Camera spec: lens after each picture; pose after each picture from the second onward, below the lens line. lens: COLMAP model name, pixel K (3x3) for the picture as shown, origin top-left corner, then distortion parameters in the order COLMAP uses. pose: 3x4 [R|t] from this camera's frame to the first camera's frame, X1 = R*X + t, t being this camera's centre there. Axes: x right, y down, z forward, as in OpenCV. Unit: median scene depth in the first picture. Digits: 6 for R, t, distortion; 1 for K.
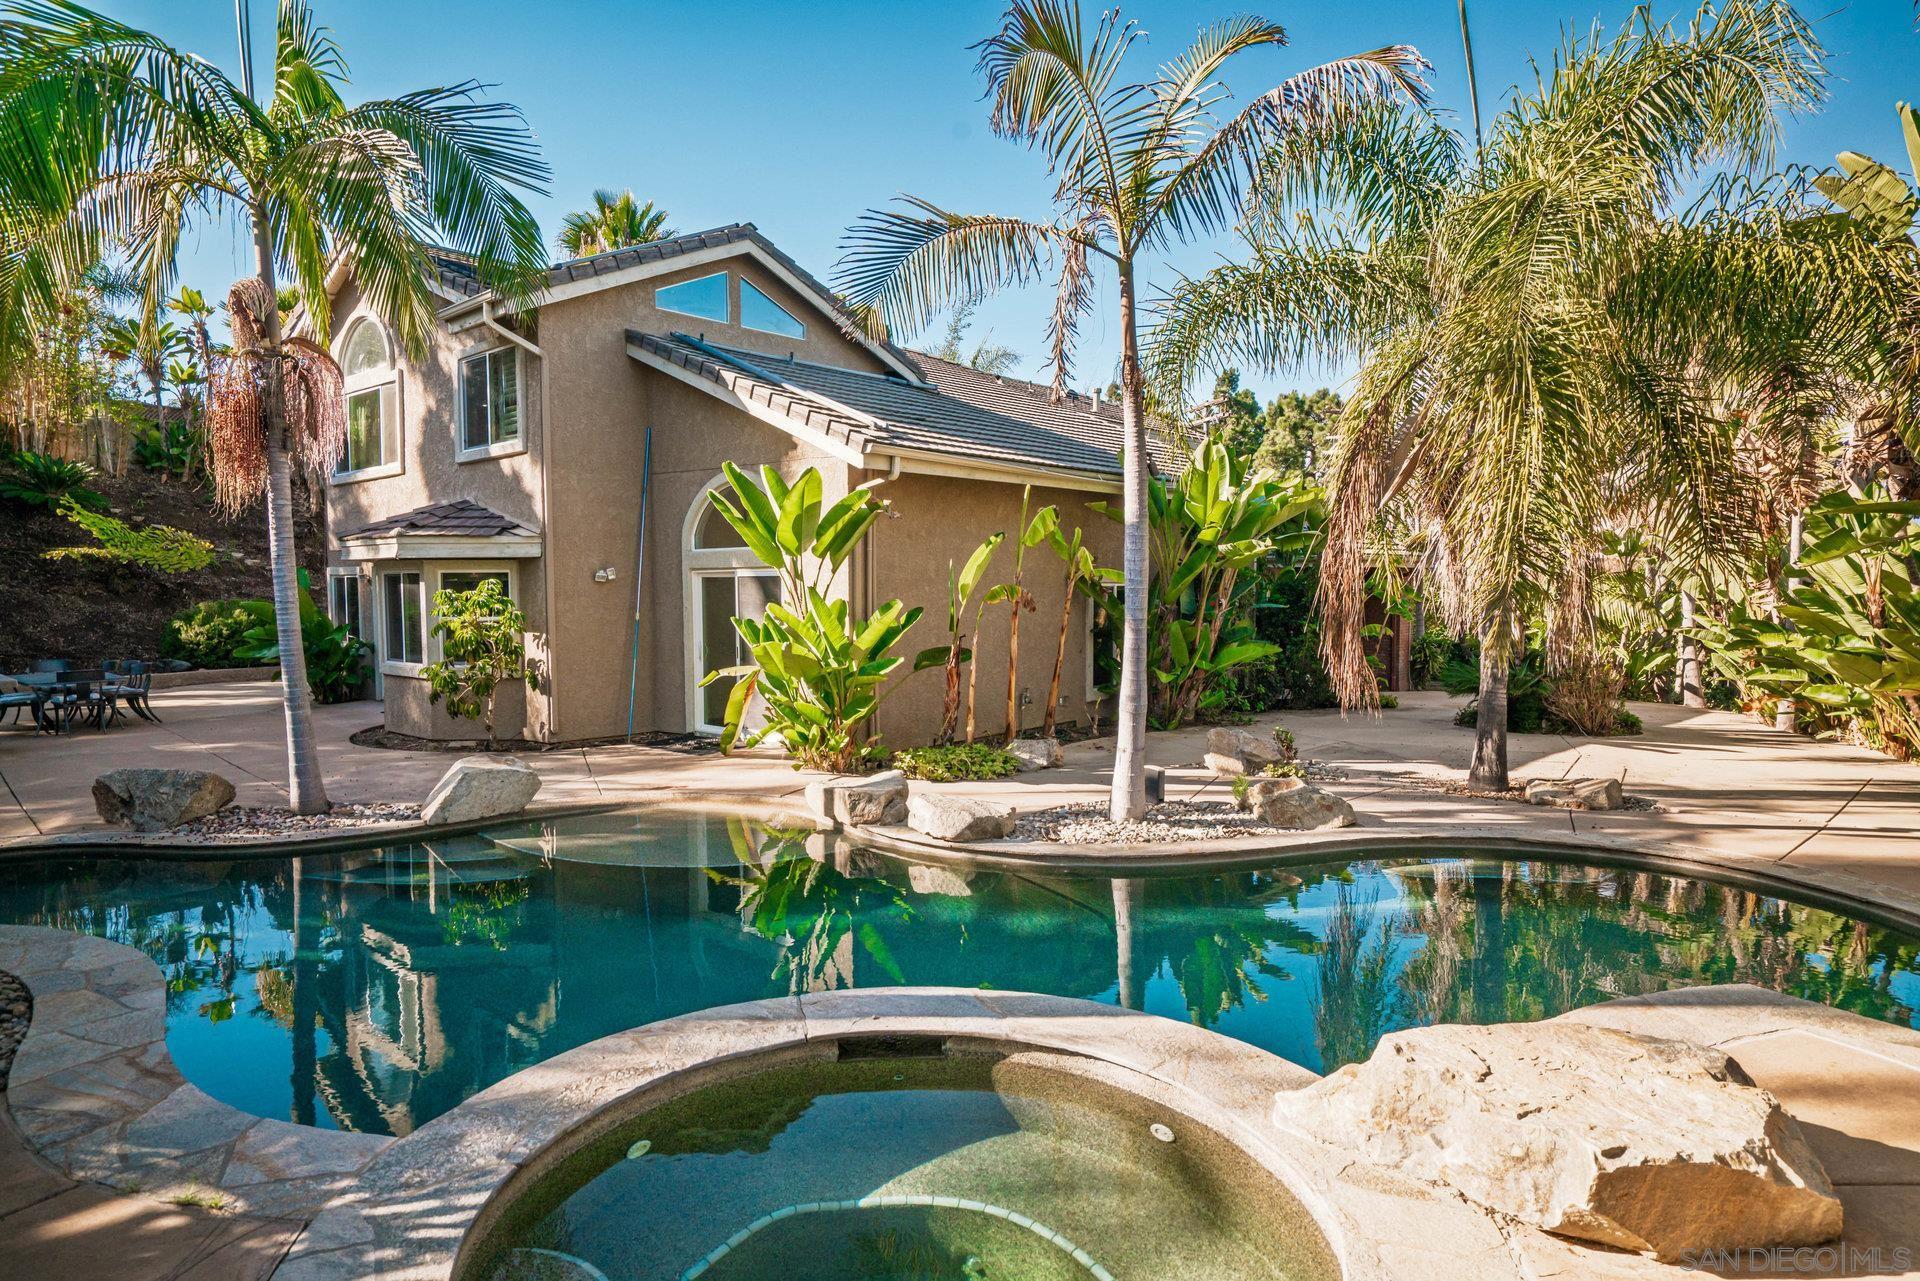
lens RADIAL K [[1113.5, 0, 946.6], [0, 1113.5, 637.9], [0, 0, 1]] dist [-0.020531, 0.021755]
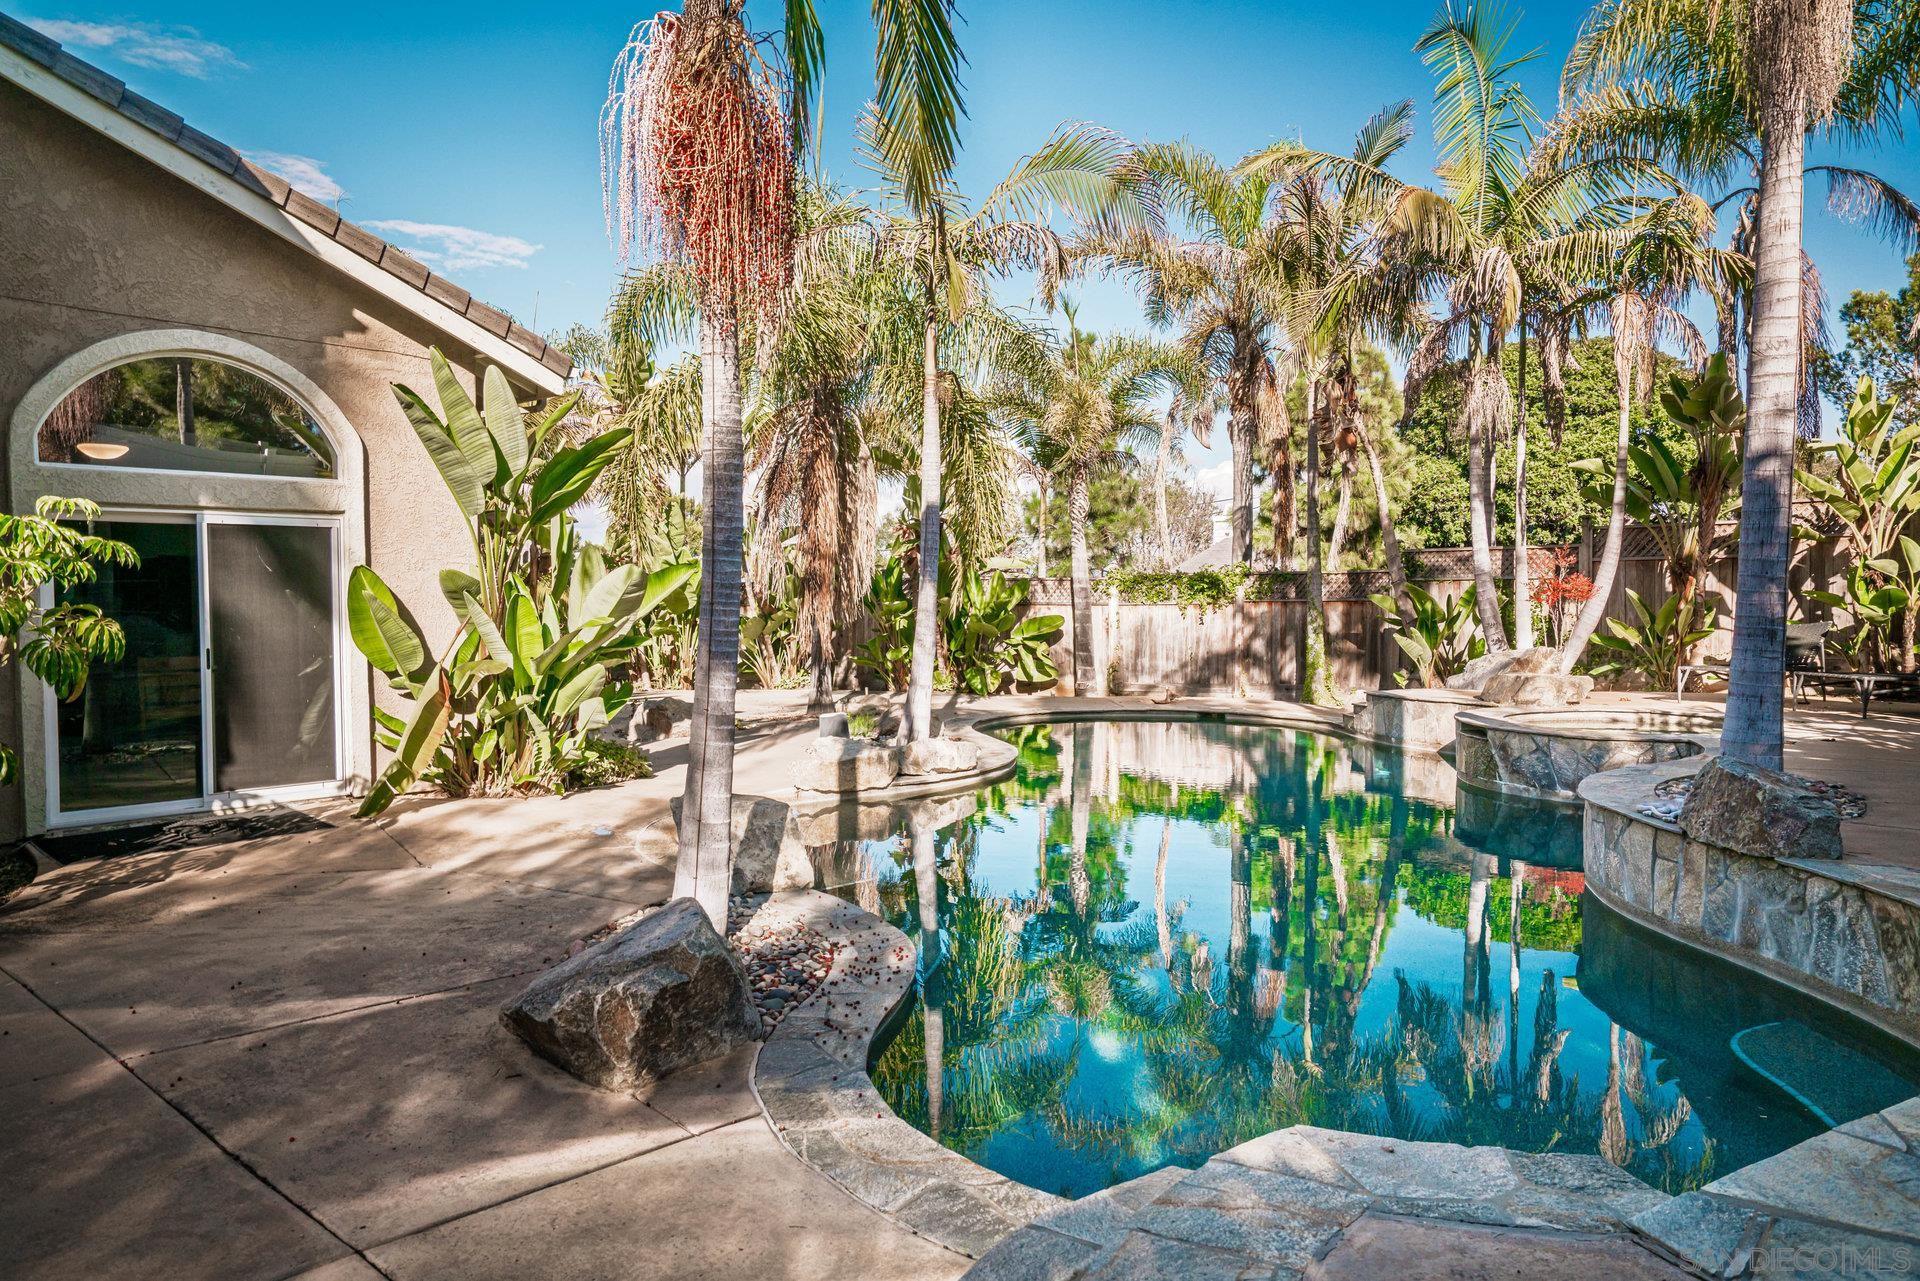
lens RADIAL K [[1286.2, 0, 956.1], [0, 1286.2, 636.5], [0, 0, 1]] dist [0.008203, 0.026187]
pose [[0.031938, -0.031402, 0.998996, -0.820314], [0.054193, 0.998090, 0.029641, 0.003059], [-0.998020, 0.053192, 0.033579, 0.598019]]
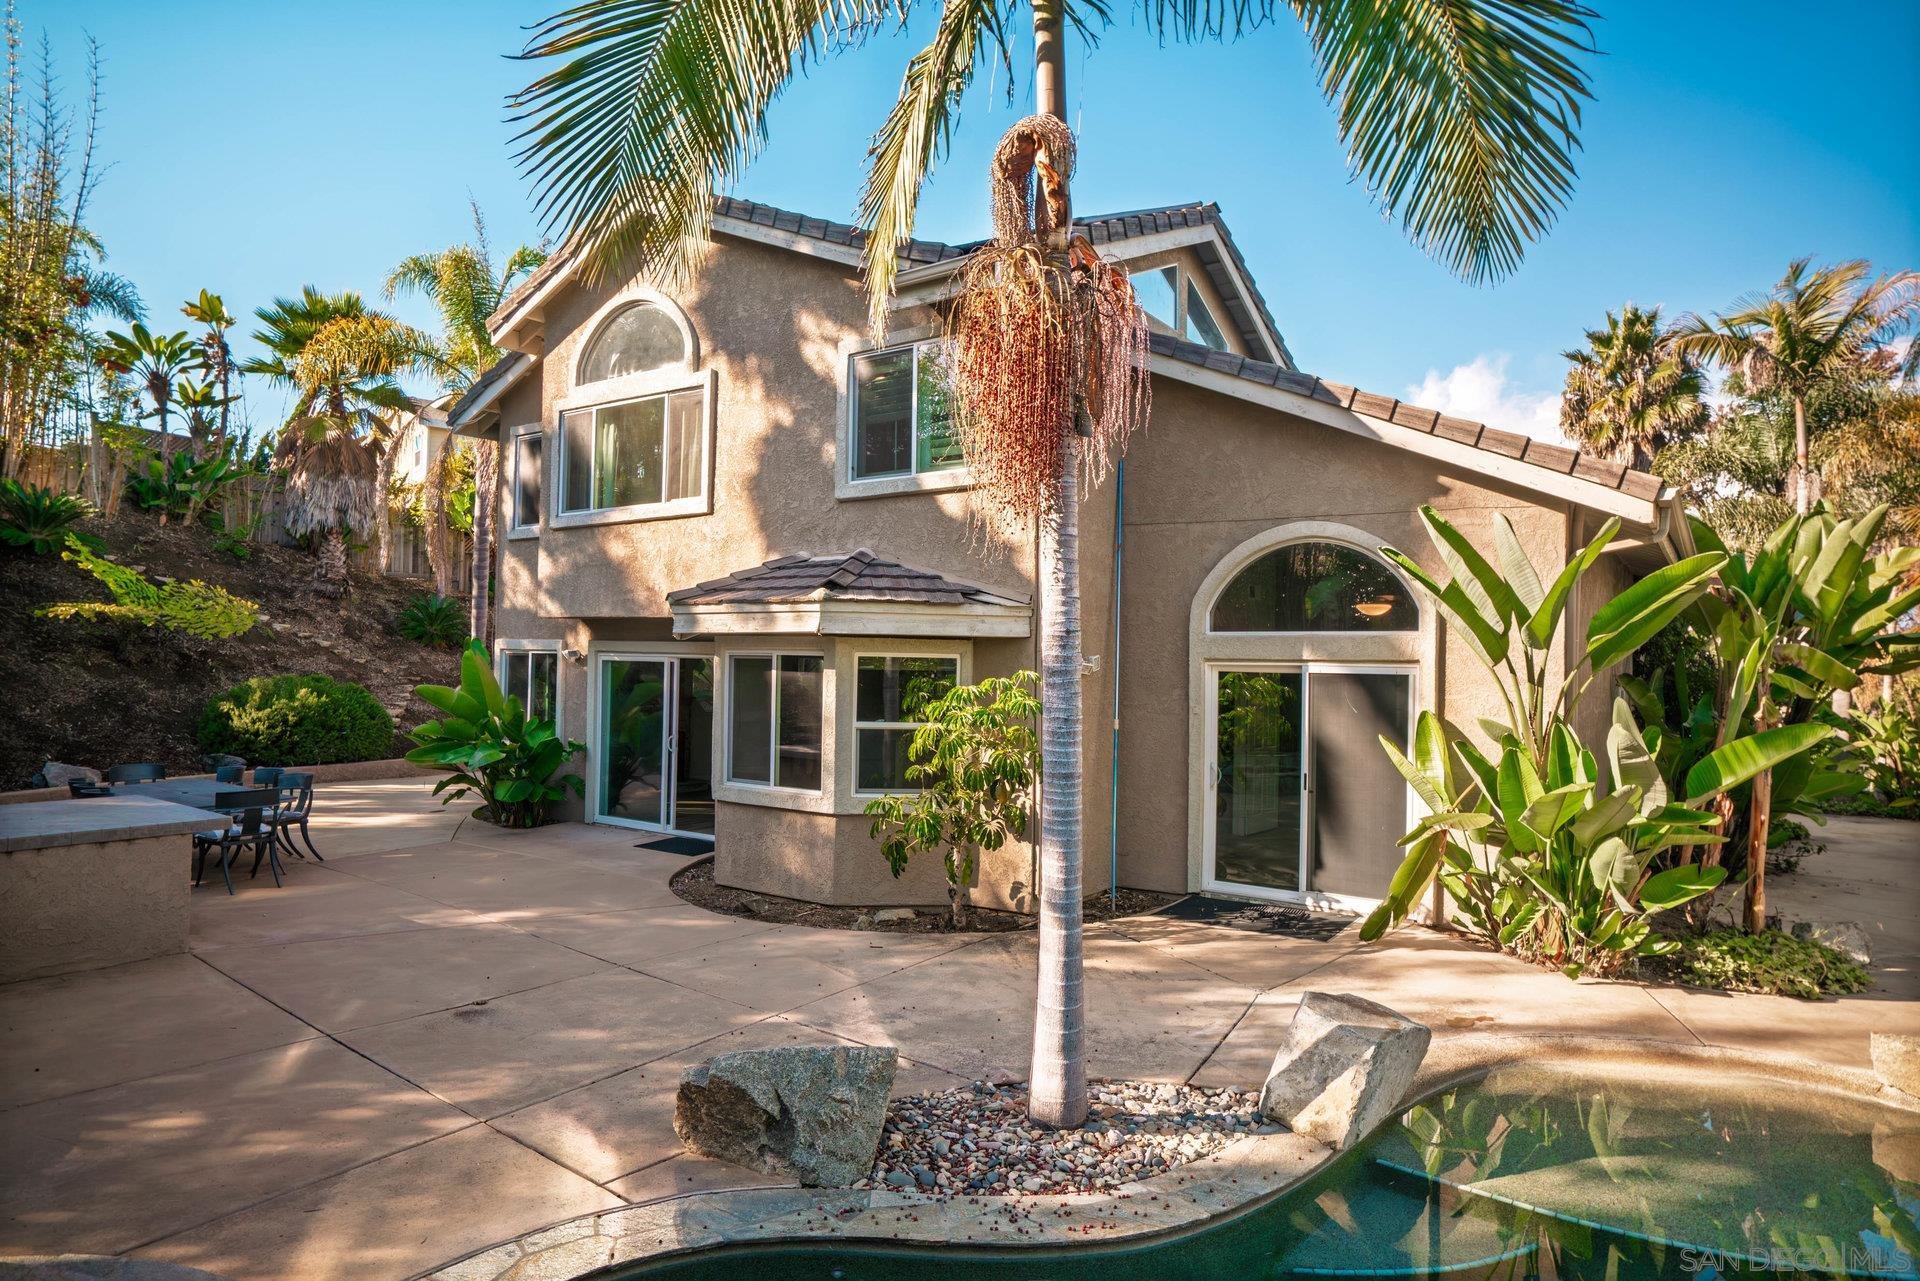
lens RADIAL K [[1113.5, 0, 947.7], [0, 1113.5, 636.3], [0, 0, 1]] dist [-0.020531, 0.021755]
pose [[0.994297, 0.025215, 0.103621, -0.481950], [-0.017494, 0.997048, -0.074757, -0.021476], [-0.105201, 0.072518, 0.991803, 0.324934]]
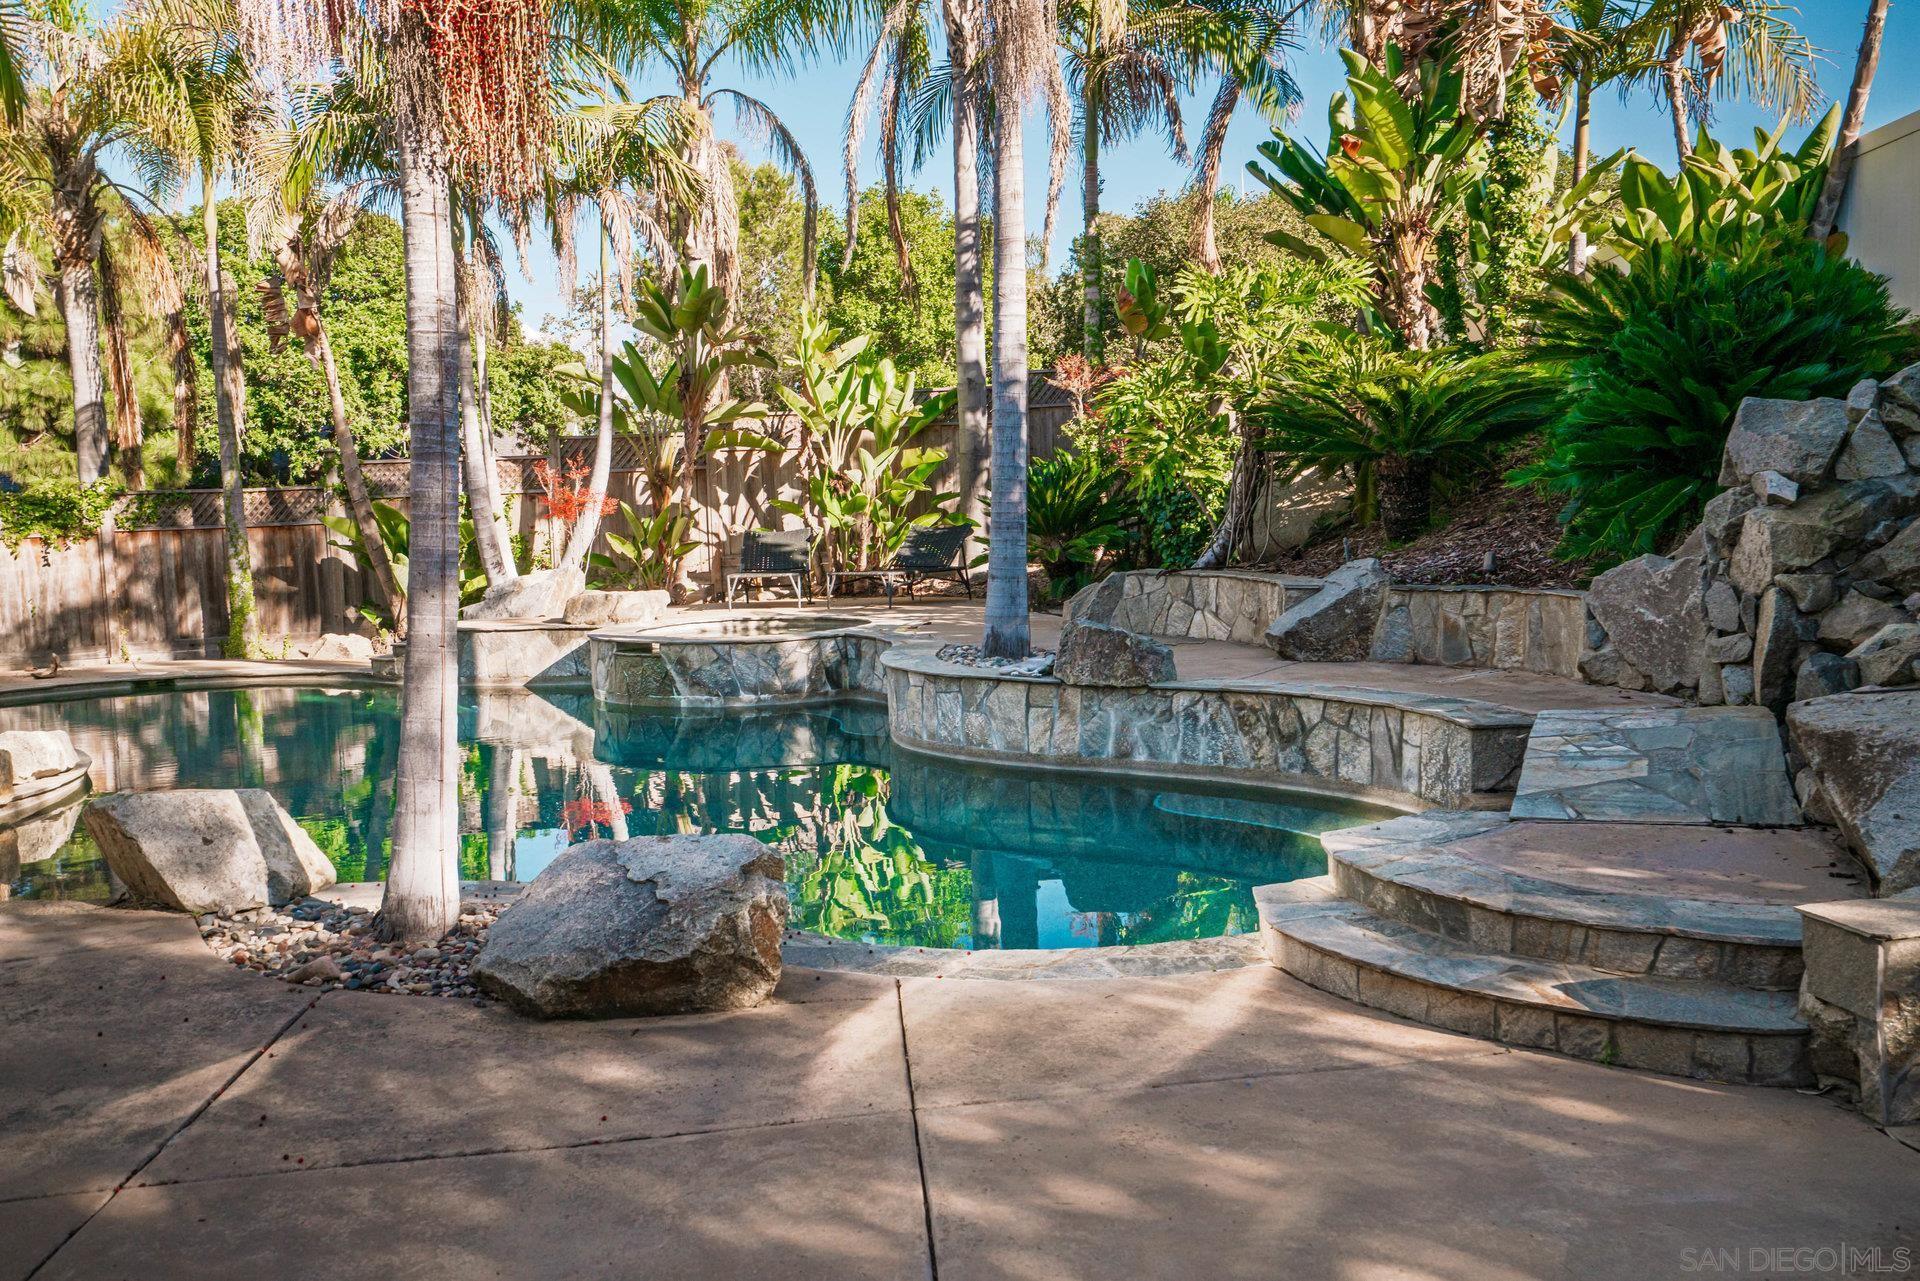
lens RADIAL K [[1687.1, 0, 959.0], [0, 1687.1, 635.4], [0, 0, 1]] dist [0.051076, 0.025779]
pose [[-0.758704, -0.027031, 0.650874, -0.813561], [0.067654, 0.990466, 0.119997, -0.013172], [-0.647913, 0.135076, -0.749642, 0.931081]]
